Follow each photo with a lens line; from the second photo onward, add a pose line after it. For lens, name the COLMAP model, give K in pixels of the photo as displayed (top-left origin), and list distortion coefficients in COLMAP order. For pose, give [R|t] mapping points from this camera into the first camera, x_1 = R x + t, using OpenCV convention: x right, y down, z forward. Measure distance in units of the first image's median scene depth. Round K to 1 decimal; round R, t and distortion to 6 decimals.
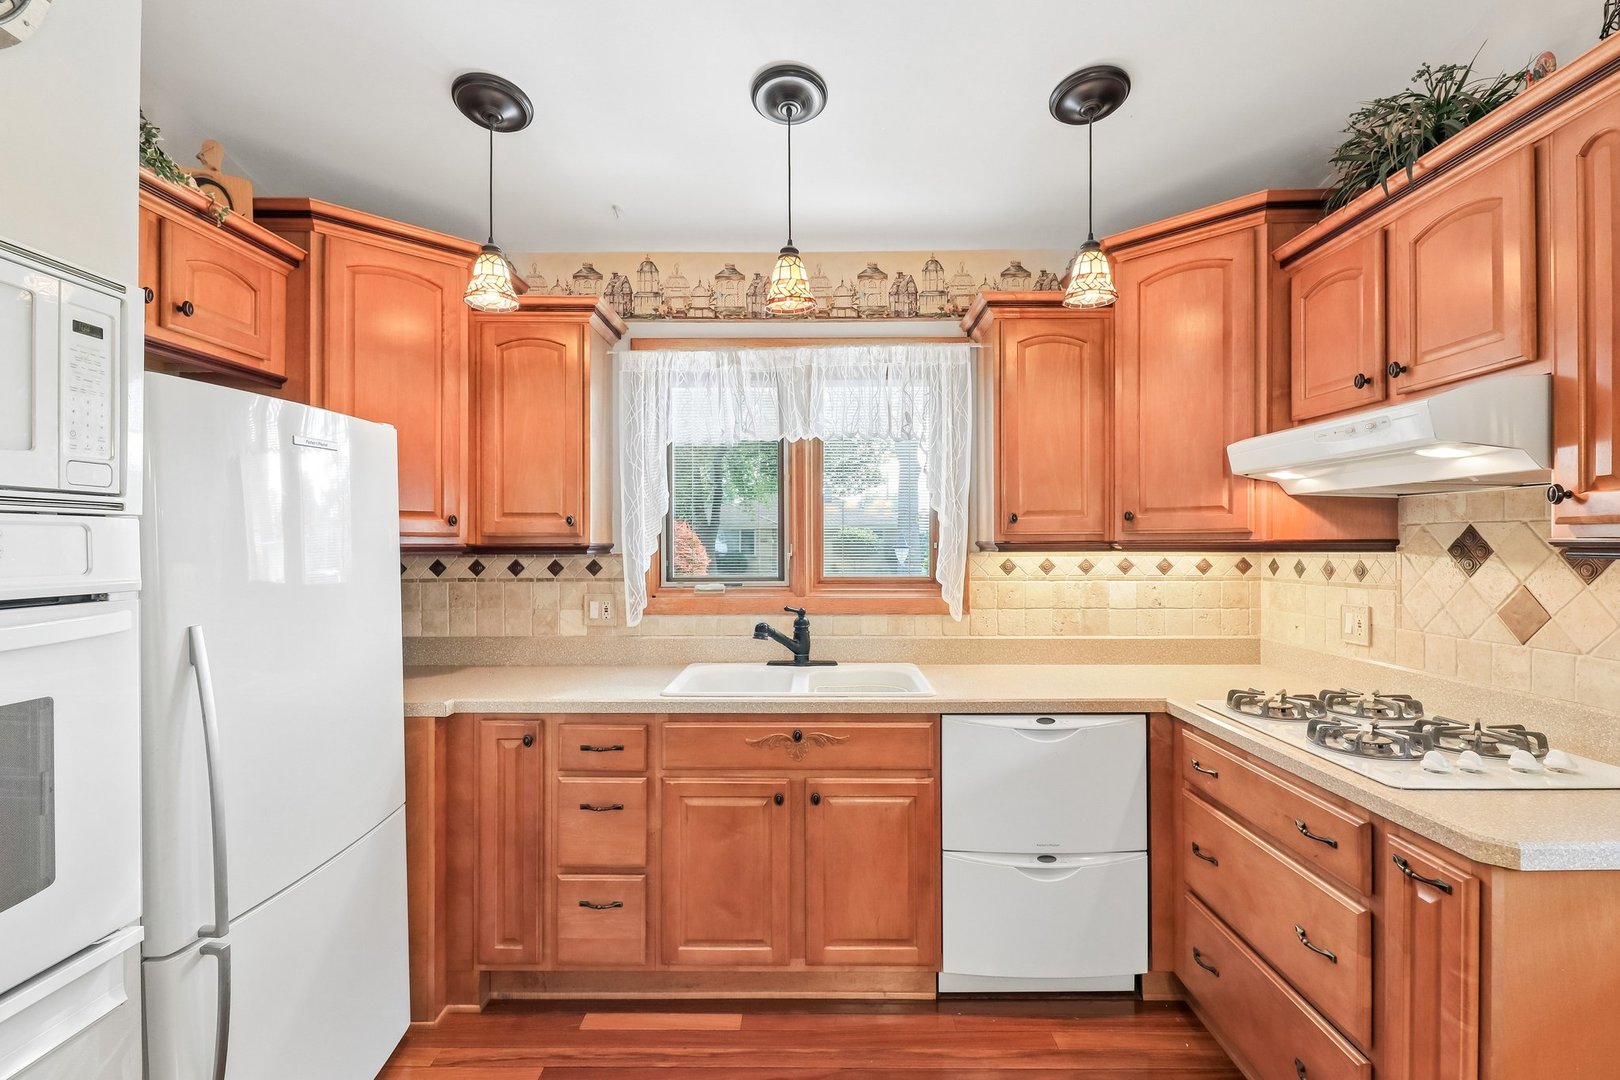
lens RADIAL K [[763.6, 0, 810.0], [0, 763.6, 540.0], [0, 0, 1]] dist [0.018635, -0.013128]
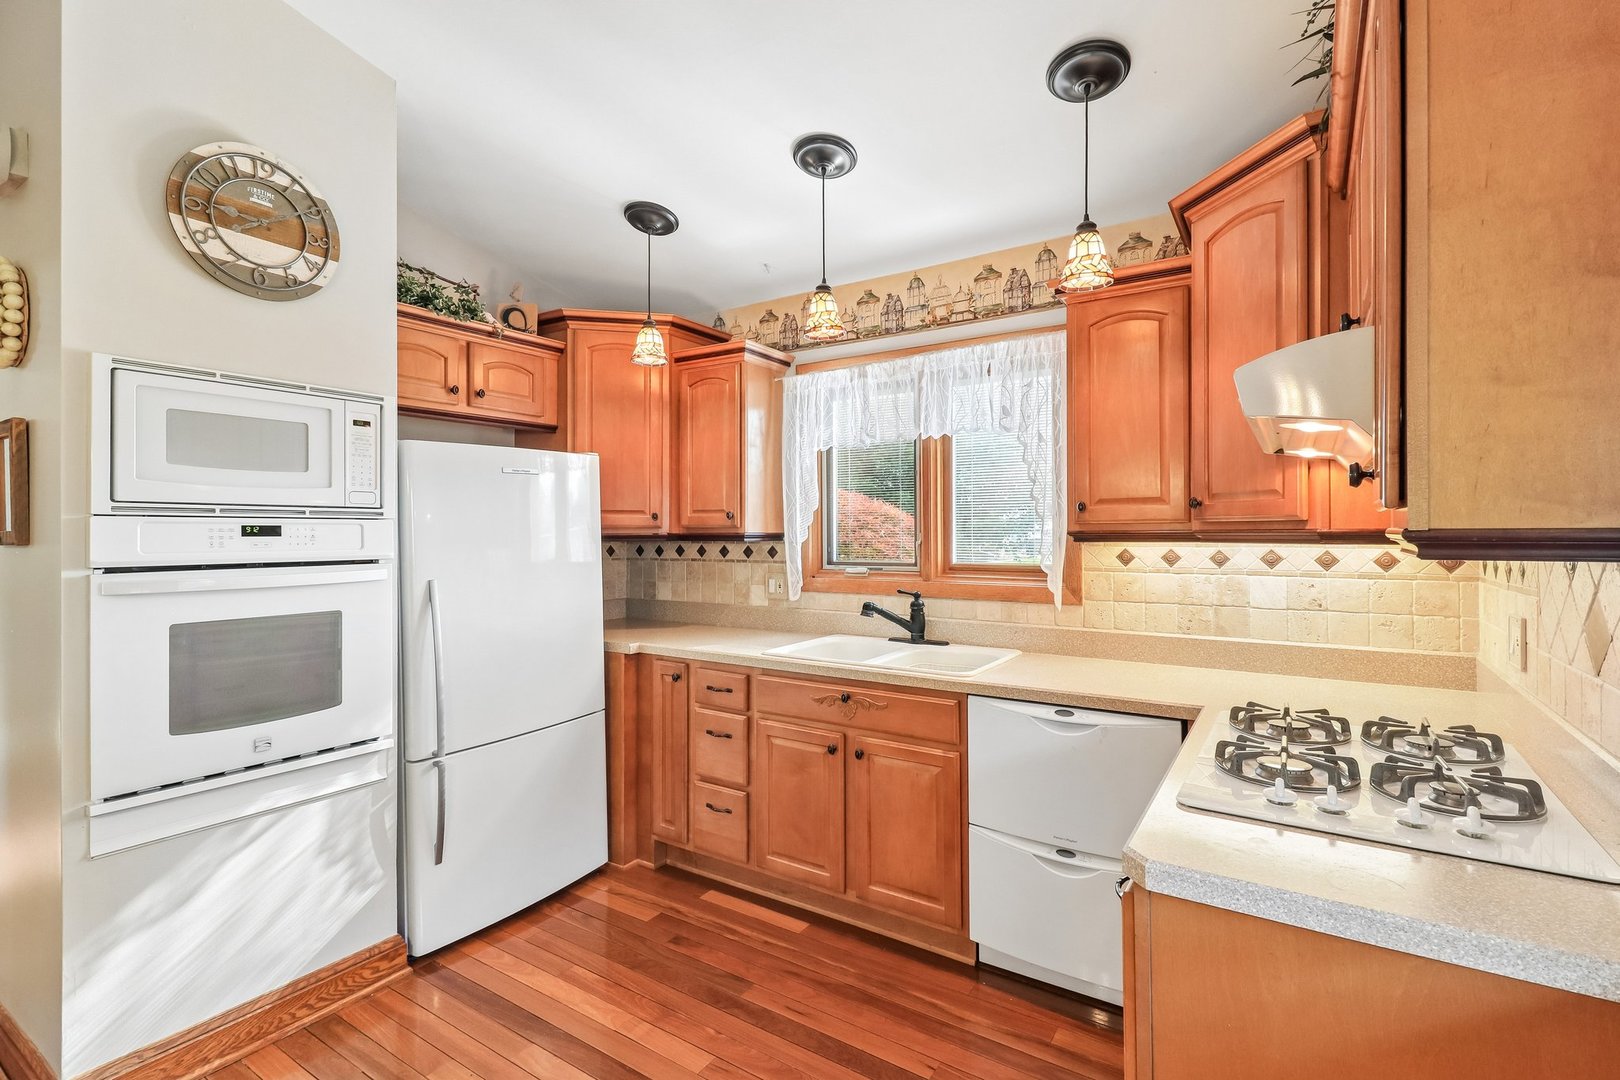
lens RADIAL K [[751.5, 0, 810.4], [0, 751.5, 526.6], [0, 0, 1]] dist [0.024515, -0.000368]
pose [[0.838336, -0.004229, -0.545137, 0.556152], [0.003070, 0.999991, -0.003036, -0.002159], [0.545145, 0.000872, 0.838341, 0.004930]]
